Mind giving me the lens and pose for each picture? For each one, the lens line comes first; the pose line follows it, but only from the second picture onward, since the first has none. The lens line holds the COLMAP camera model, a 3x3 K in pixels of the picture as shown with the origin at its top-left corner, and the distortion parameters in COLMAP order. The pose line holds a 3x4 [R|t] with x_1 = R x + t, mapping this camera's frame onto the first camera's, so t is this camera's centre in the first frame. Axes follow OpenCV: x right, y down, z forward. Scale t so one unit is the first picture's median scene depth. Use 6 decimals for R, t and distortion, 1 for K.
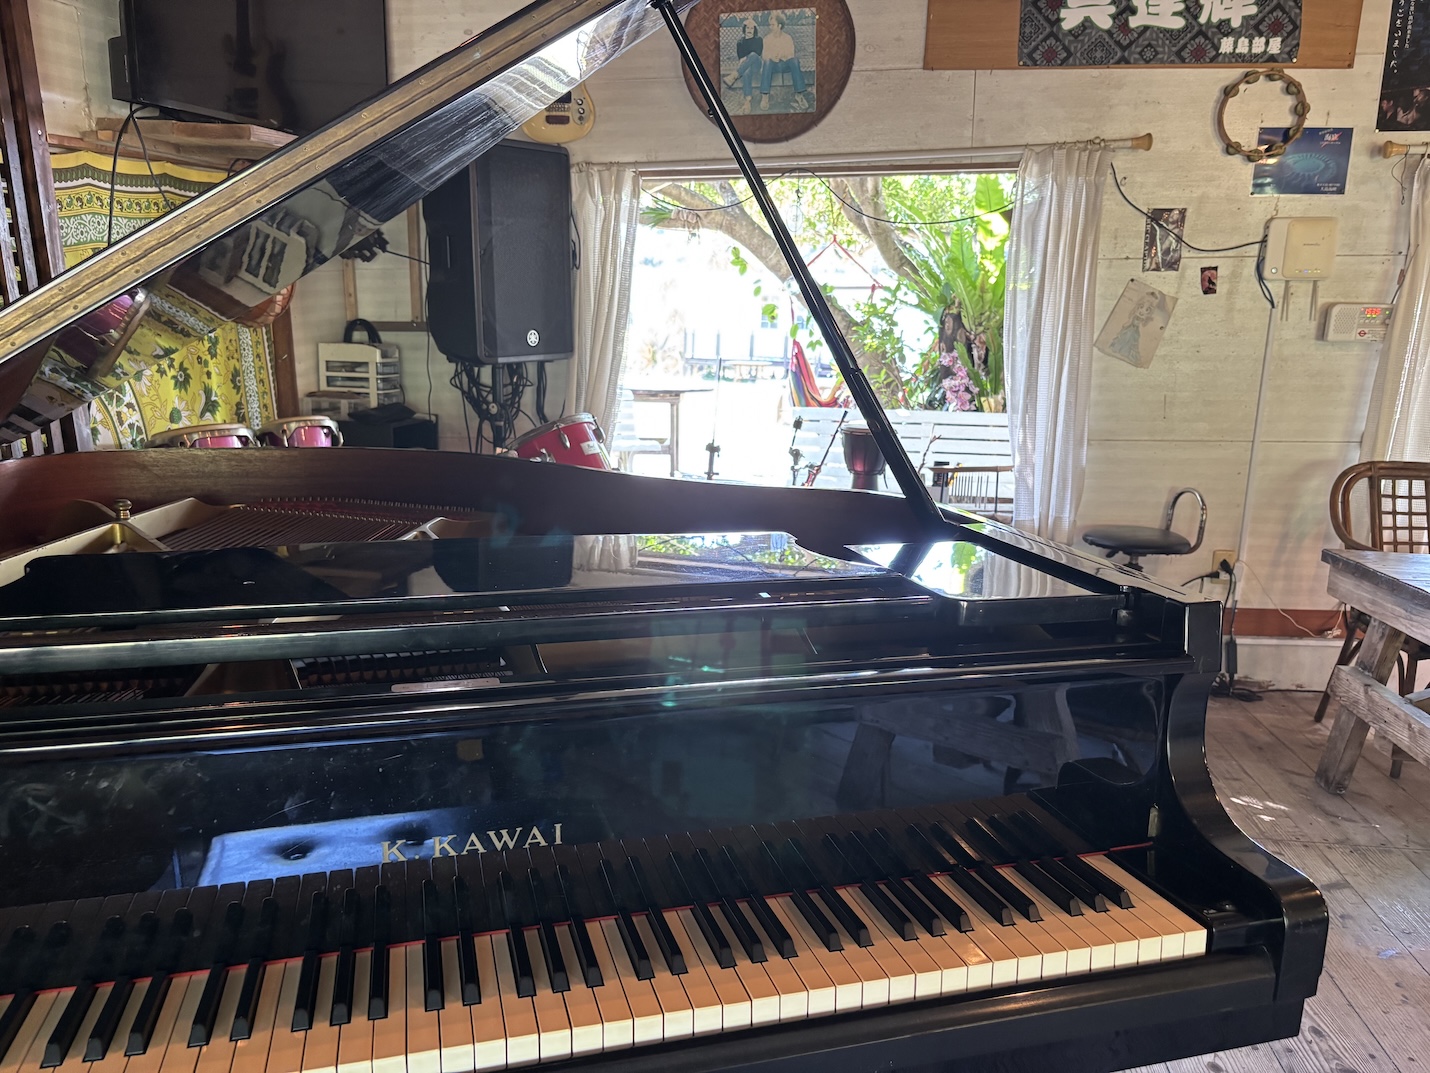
lens RADIAL K [[1055.7, 0, 726.1], [0, 1055.7, 565.4], [0, 0, 1]] dist [-0.023601, 0.002626]
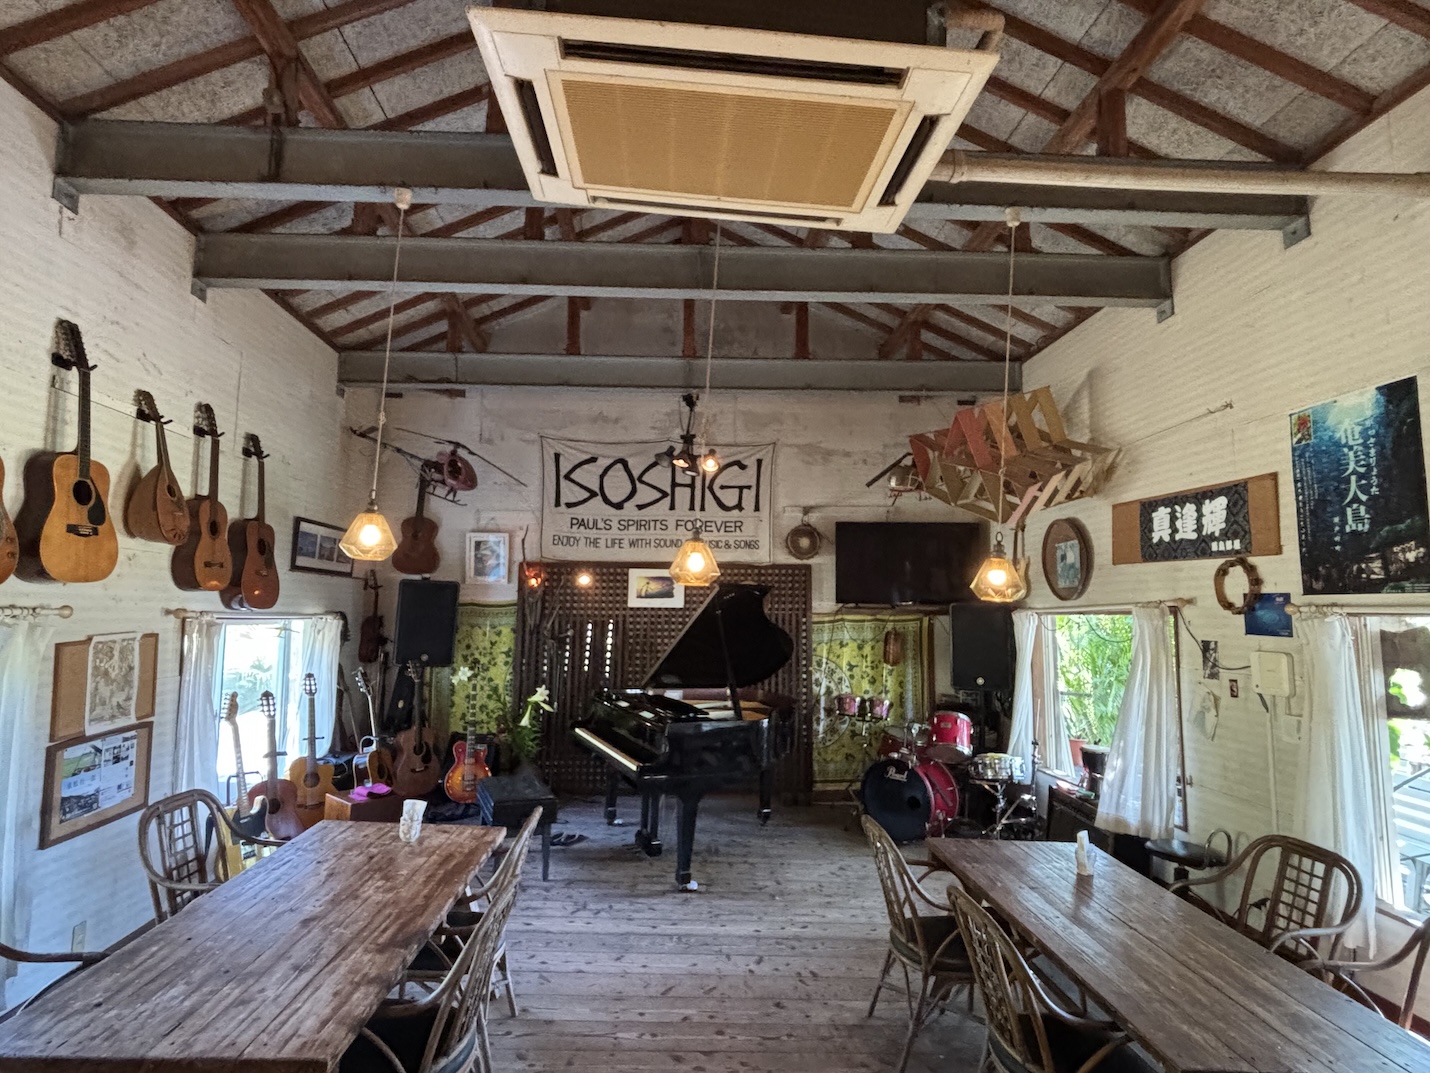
lens RADIAL K [[751.2, 0, 715.0], [0, 751.2, 536.5], [0, 0, 1]] dist [-0.000009, -0.017737]
pose [[0.181720, -0.082788, -0.979859, 1.466867], [-0.257934, 0.957547, -0.128738, -0.158614], [0.948919, 0.276134, 0.152652, 0.074765]]
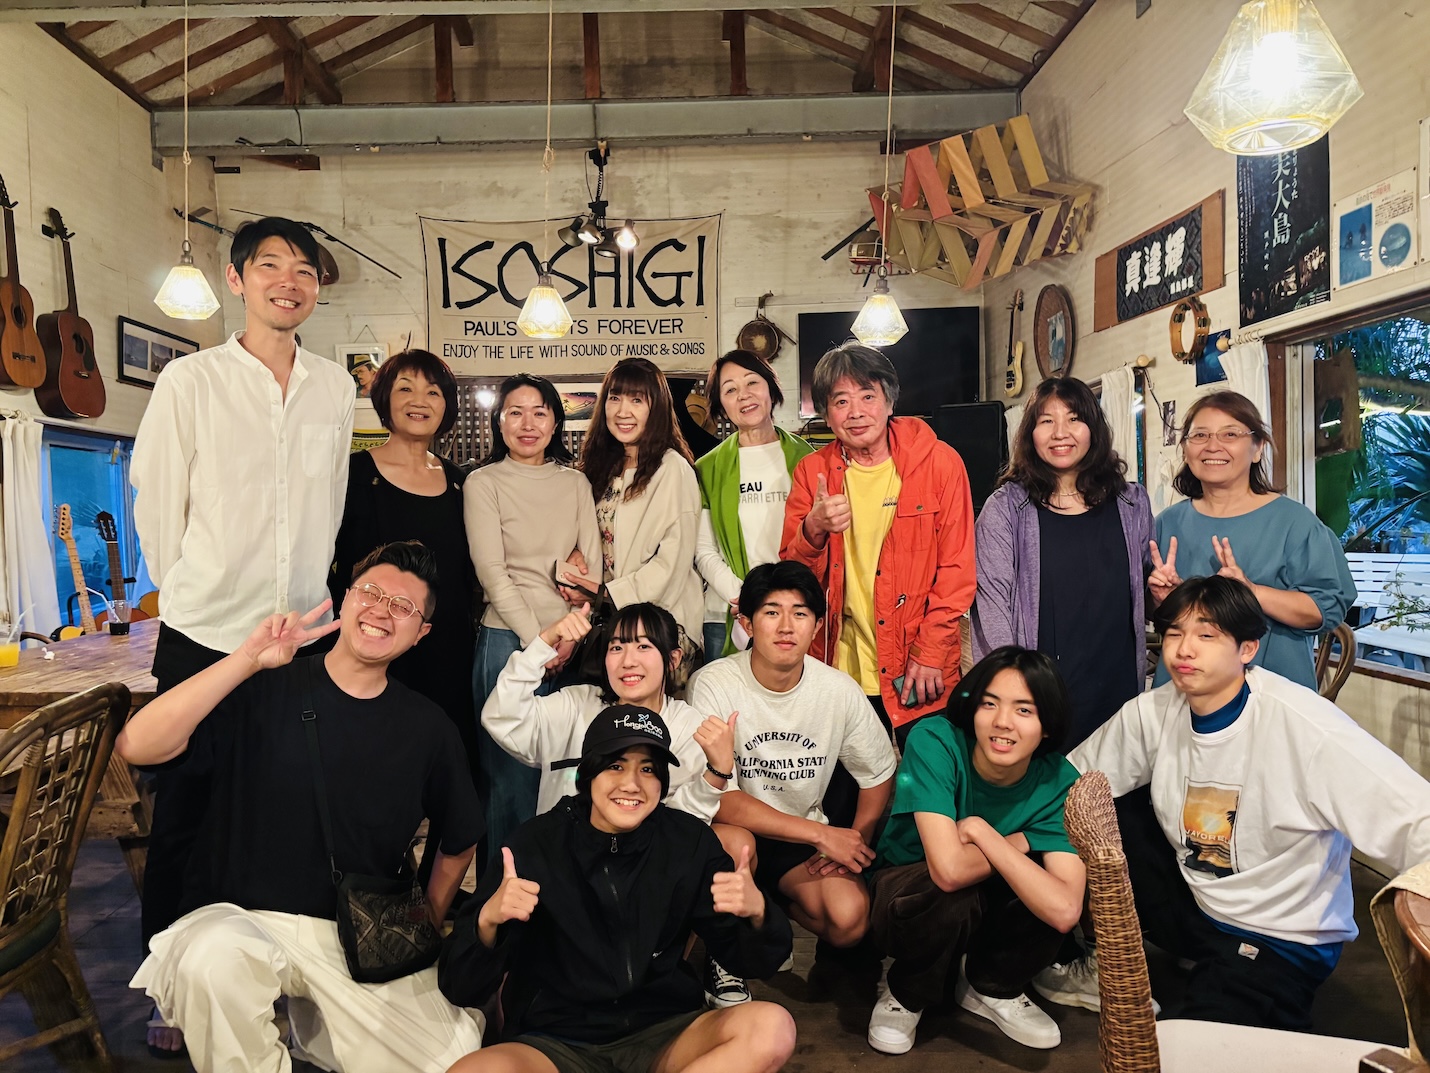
lens RADIAL K [[1055.7, 0, 726.1], [0, 1055.7, 565.4], [0, 0, 1]] dist [-0.023601, 0.002626]
pose [[0.171025, 0.060928, -0.983381, 1.761495], [-0.225571, 0.973998, 0.021117, -0.030190], [0.959098, 0.218210, 0.180322, 0.249356]]
